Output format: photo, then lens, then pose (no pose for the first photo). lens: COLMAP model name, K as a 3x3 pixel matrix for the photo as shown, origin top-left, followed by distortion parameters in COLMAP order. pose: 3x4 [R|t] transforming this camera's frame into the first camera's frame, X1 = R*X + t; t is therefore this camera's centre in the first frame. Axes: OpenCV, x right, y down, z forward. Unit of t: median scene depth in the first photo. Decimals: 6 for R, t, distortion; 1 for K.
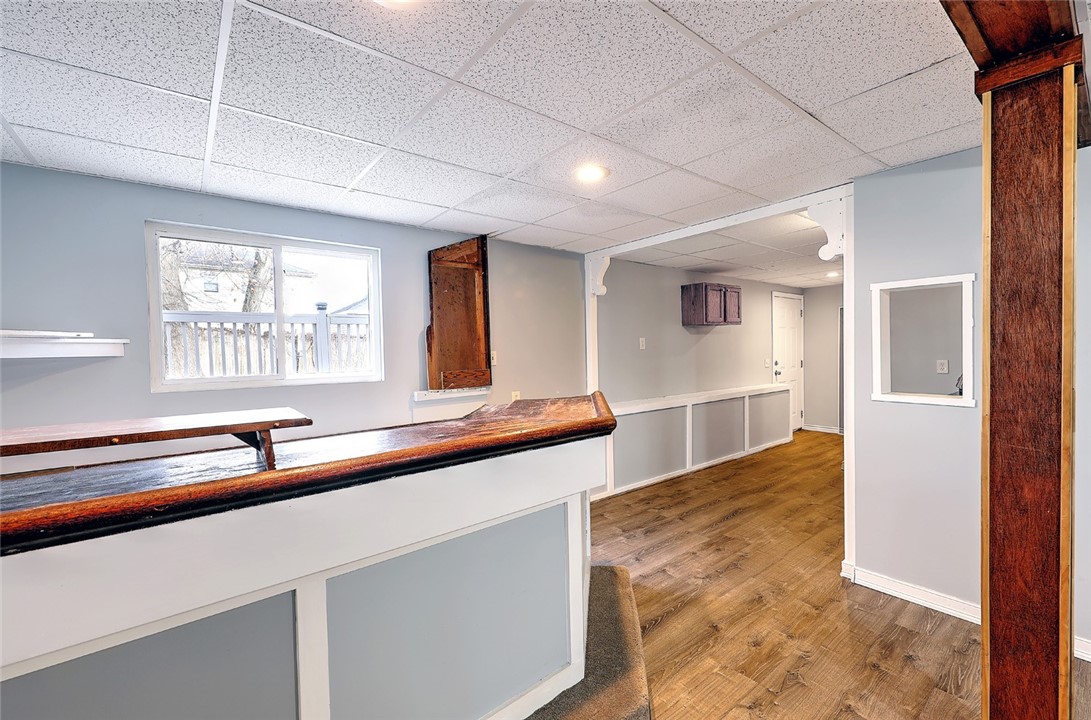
lens RADIAL K [[453.8, 0, 544.8], [0, 453.8, 358.8], [0, 0, 1]] dist [0.004061, -0.000334]
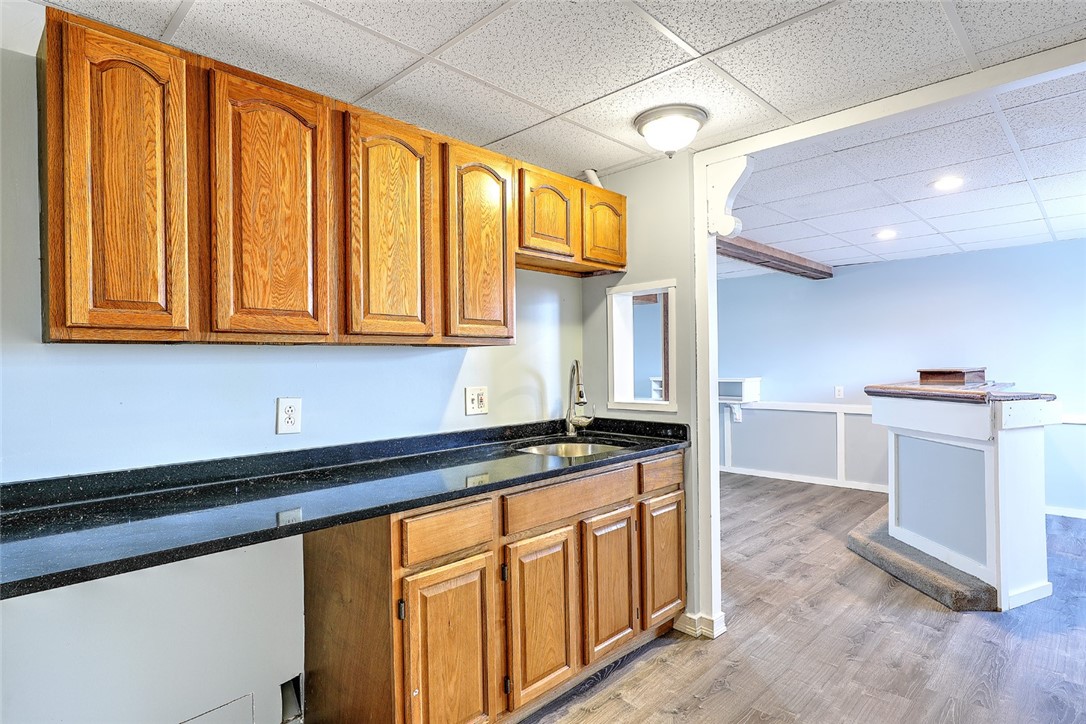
lens RADIAL K [[566.6, 0, 542.3], [0, 566.6, 362.8], [0, 0, 1]] dist [0.001391, 0.000451]
pose [[-0.991789, 0.032320, -0.123731, 0.878613], [0.029560, 0.999273, 0.024079, -0.028562], [0.124419, 0.020224, -0.992024, 1.580891]]
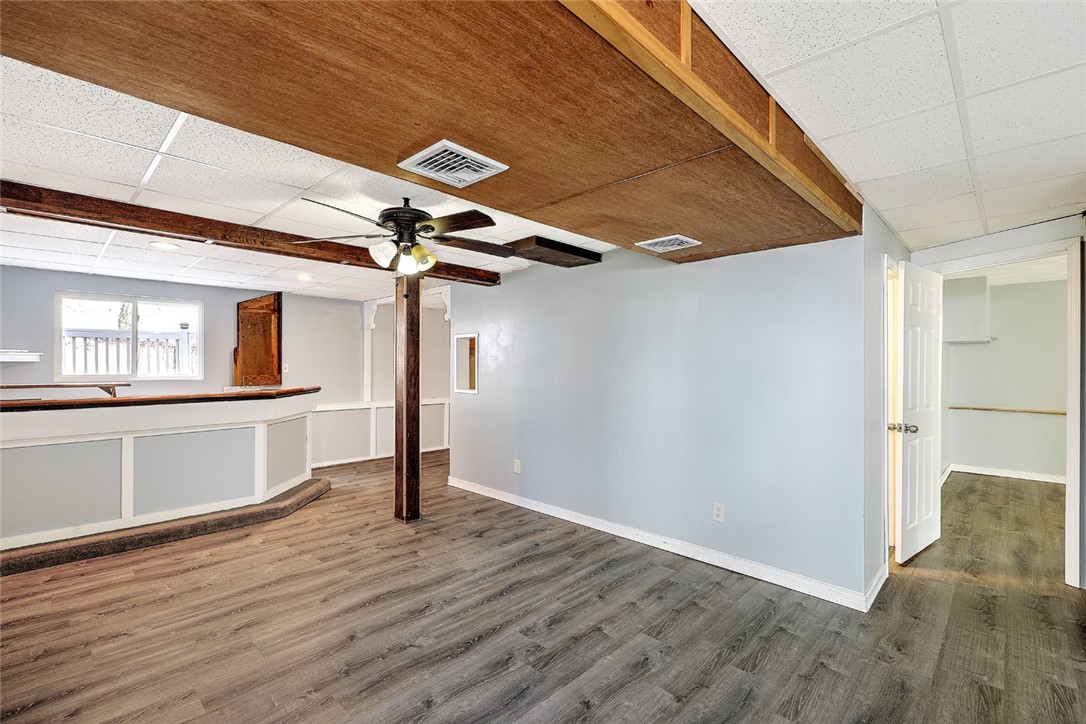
lens RADIAL K [[482.8, 0, 541.4], [0, 482.8, 364.1], [0, 0, 1]] dist [0.002206, -0.000504]
pose [[0.991442, 0.021985, 0.128683, 0.624915], [-0.019099, 0.999539, -0.023620, 0.008210], [-0.129143, 0.020960, 0.991404, -0.893896]]
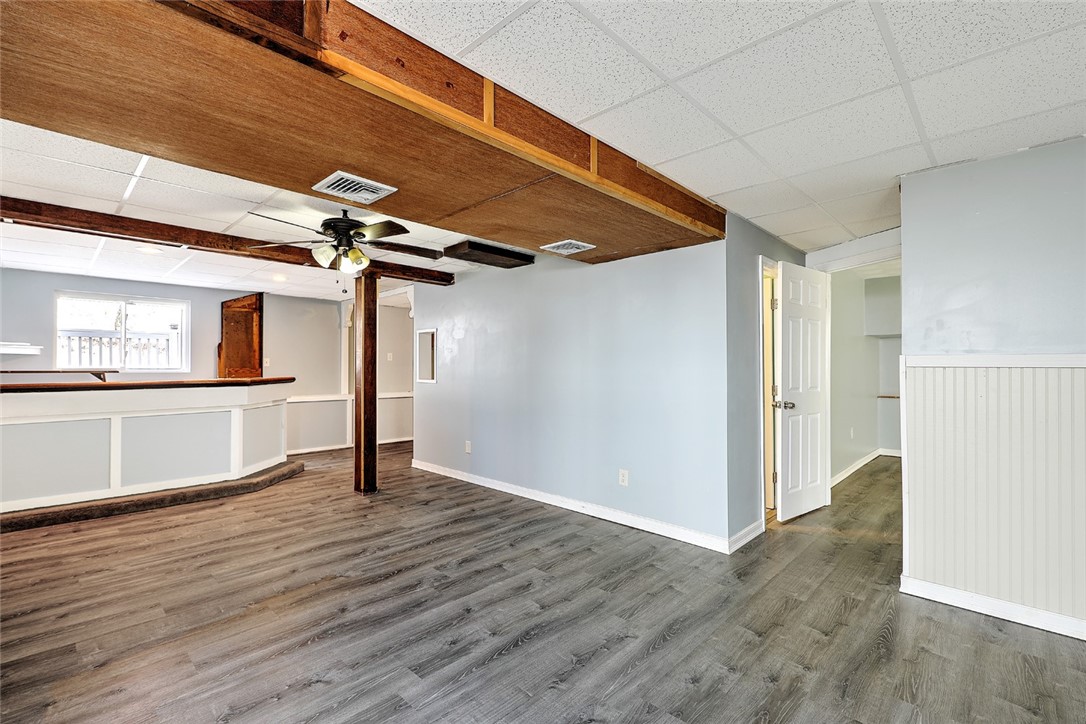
lens RADIAL K [[482.8, 0, 543.7], [0, 482.8, 362.5], [0, 0, 1]] dist [0.002206, -0.000504]
pose [[0.991540, 0.019935, 0.128260, 0.781180], [-0.015761, 0.999315, -0.033480, 0.049713], [-0.128839, 0.031176, 0.991175, -1.079237]]
